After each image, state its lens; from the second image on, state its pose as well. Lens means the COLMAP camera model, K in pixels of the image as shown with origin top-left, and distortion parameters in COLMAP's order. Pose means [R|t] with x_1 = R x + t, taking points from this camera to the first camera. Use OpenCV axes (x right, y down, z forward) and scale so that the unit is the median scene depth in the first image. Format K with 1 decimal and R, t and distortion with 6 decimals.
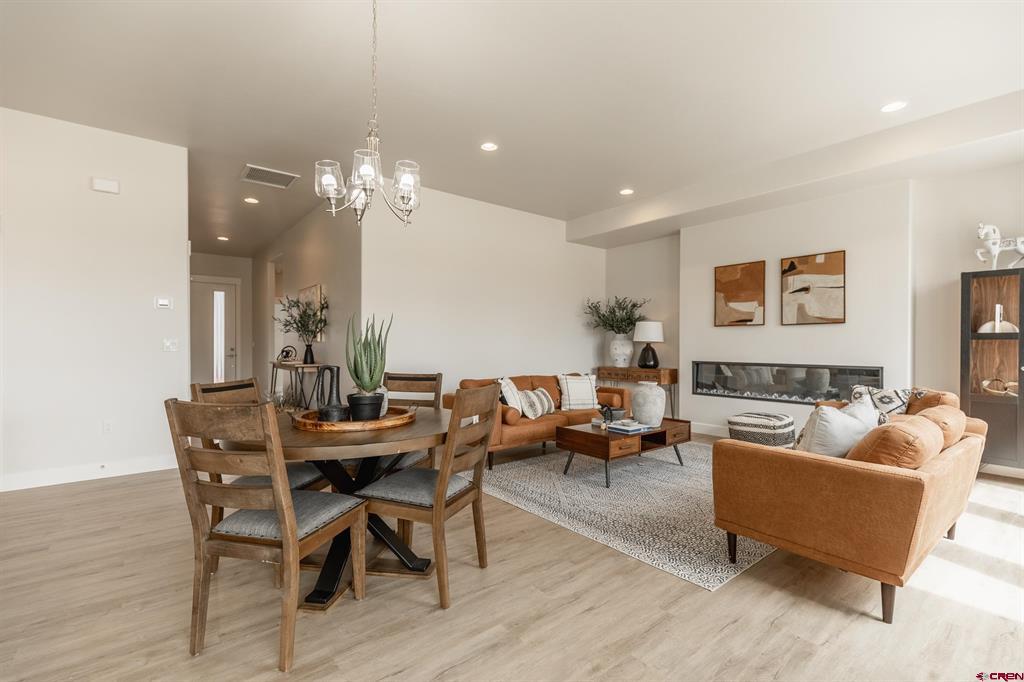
lens RADIAL K [[461.4, 0, 510.0], [0, 461.4, 346.8], [0, 0, 1]] dist [0.004501, 0.000275]
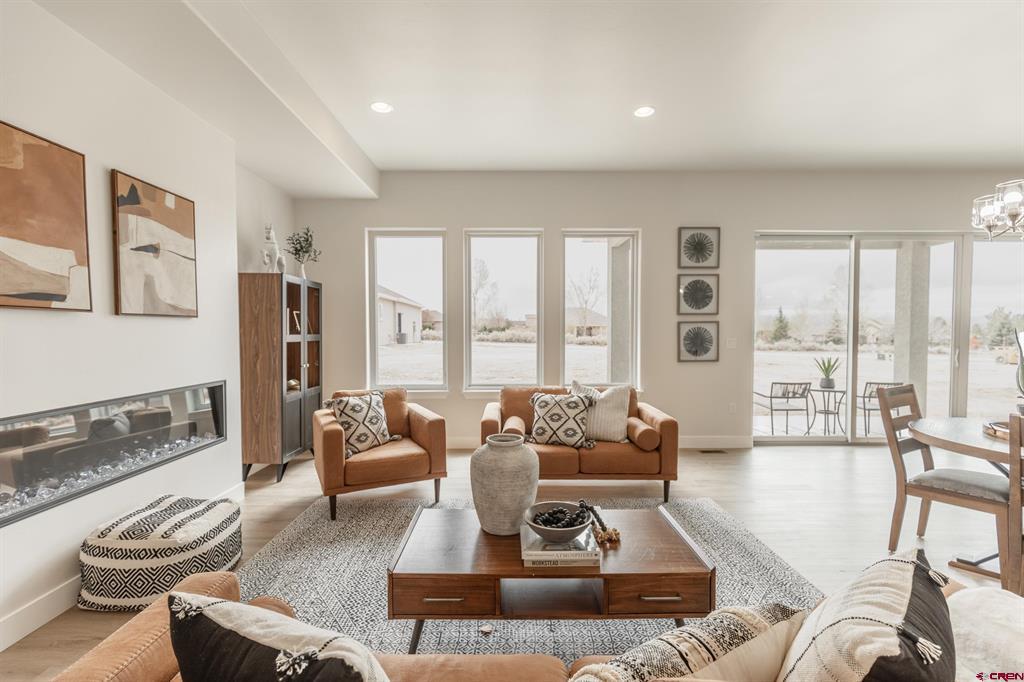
lens RADIAL K [[461.4, 0, 515.1], [0, 461.4, 345.4], [0, 0, 1]] dist [0.004501, 0.000275]
pose [[-0.786122, -0.021590, 0.617694, -0.011577], [0.001292, 0.999330, 0.036573, -0.033792], [-0.618070, 0.029549, -0.785567, 1.163639]]
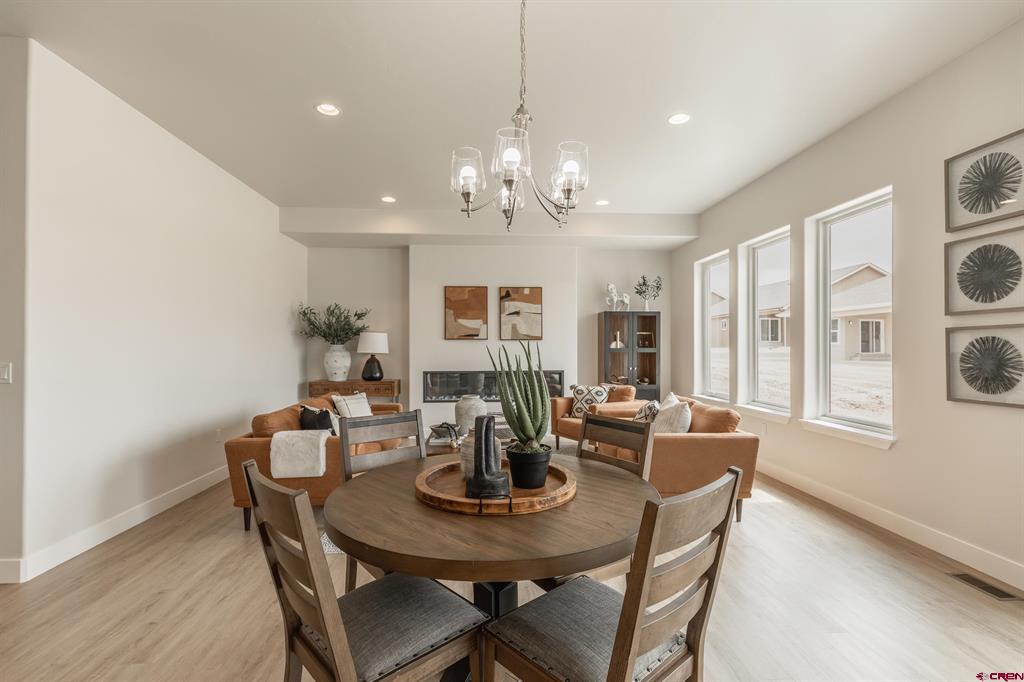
lens RADIAL K [[461.4, 0, 511.7], [0, 461.4, 345.9], [0, 0, 1]] dist [0.004501, 0.000275]
pose [[0.576537, -0.002790, 0.817067, -0.433780], [0.007584, 0.999969, -0.001938, -0.029168], [-0.817036, 0.007314, 0.576540, 0.262946]]
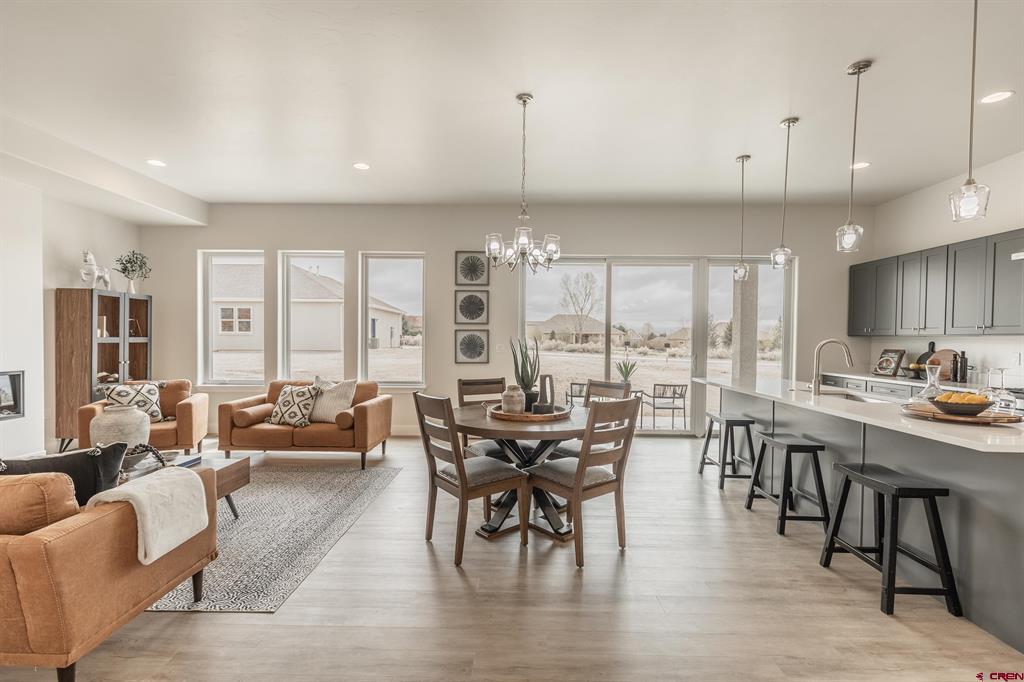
lens RADIAL K [[461.4, 0, 510.4], [0, 461.4, 342.9], [0, 0, 1]] dist [0.004501, 0.000275]
pose [[-0.771525, -0.017069, 0.635969, -0.545028], [-0.008282, 0.999825, 0.016787, -0.035332], [-0.636145, 0.007684, -0.771532, 0.990001]]
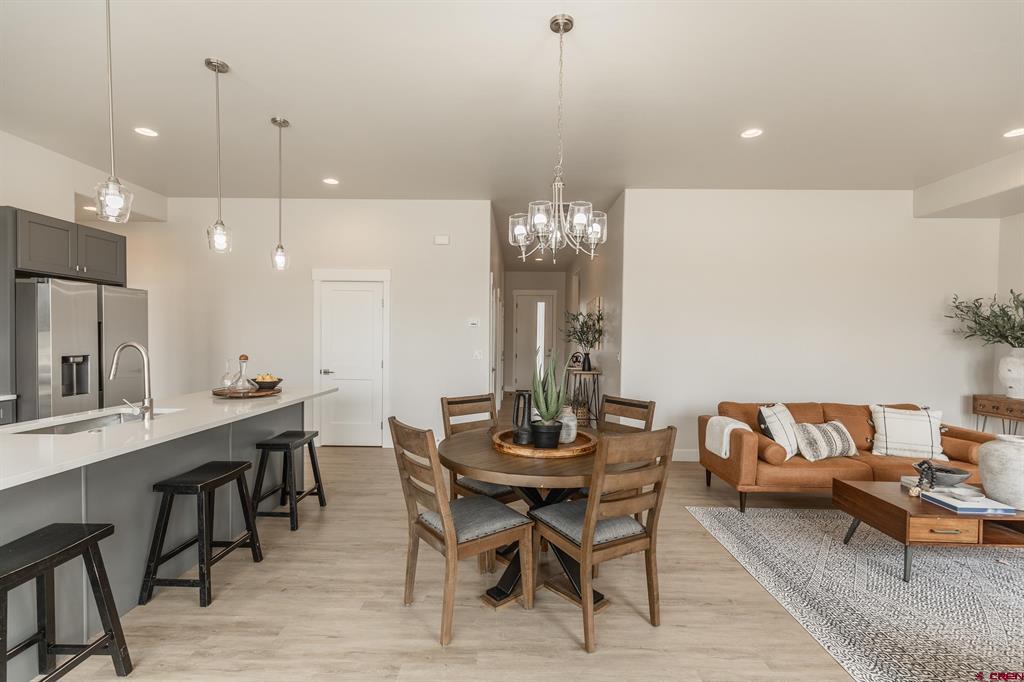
lens RADIAL K [[461.4, 0, 508.0], [0, 461.4, 343.2], [0, 0, 1]] dist [0.004501, 0.000275]
pose [[0.768159, 0.015946, -0.640060, 0.141438], [-0.013574, 0.999871, 0.008620, -0.041439], [0.640115, 0.002066, 0.768276, 0.050043]]
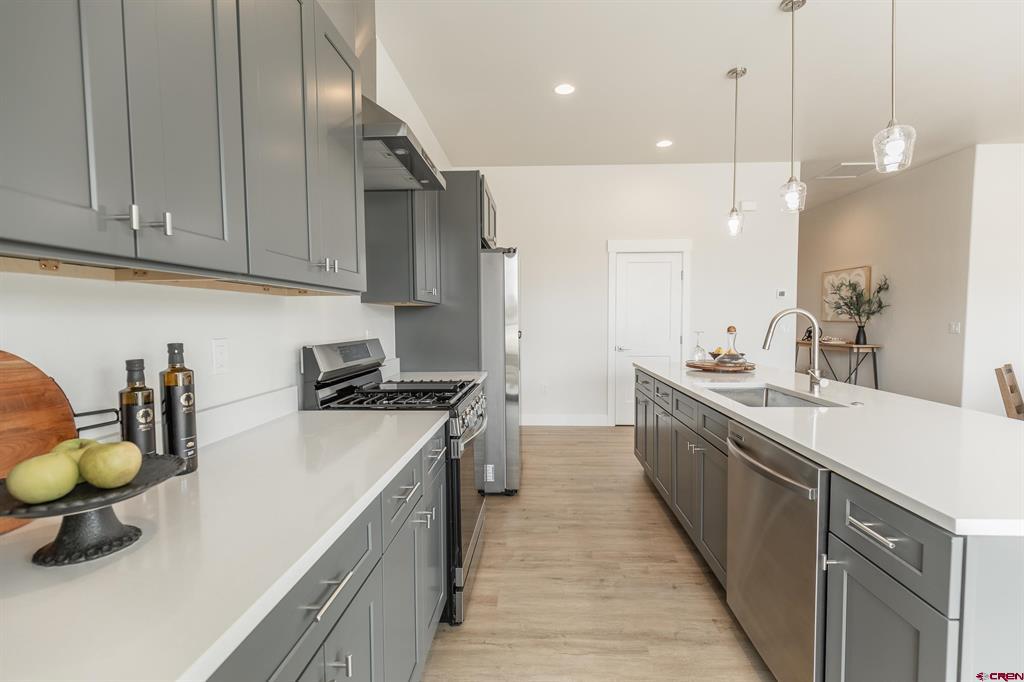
lens RADIAL K [[461.4, 0, 522.3], [0, 461.4, 346.9], [0, 0, 1]] dist [0.004501, 0.000275]
pose [[0.753823, 0.034822, -0.656155, -0.388063], [0.002761, 0.998418, 0.056158, -0.021284], [0.657072, -0.044145, 0.752534, -0.340978]]
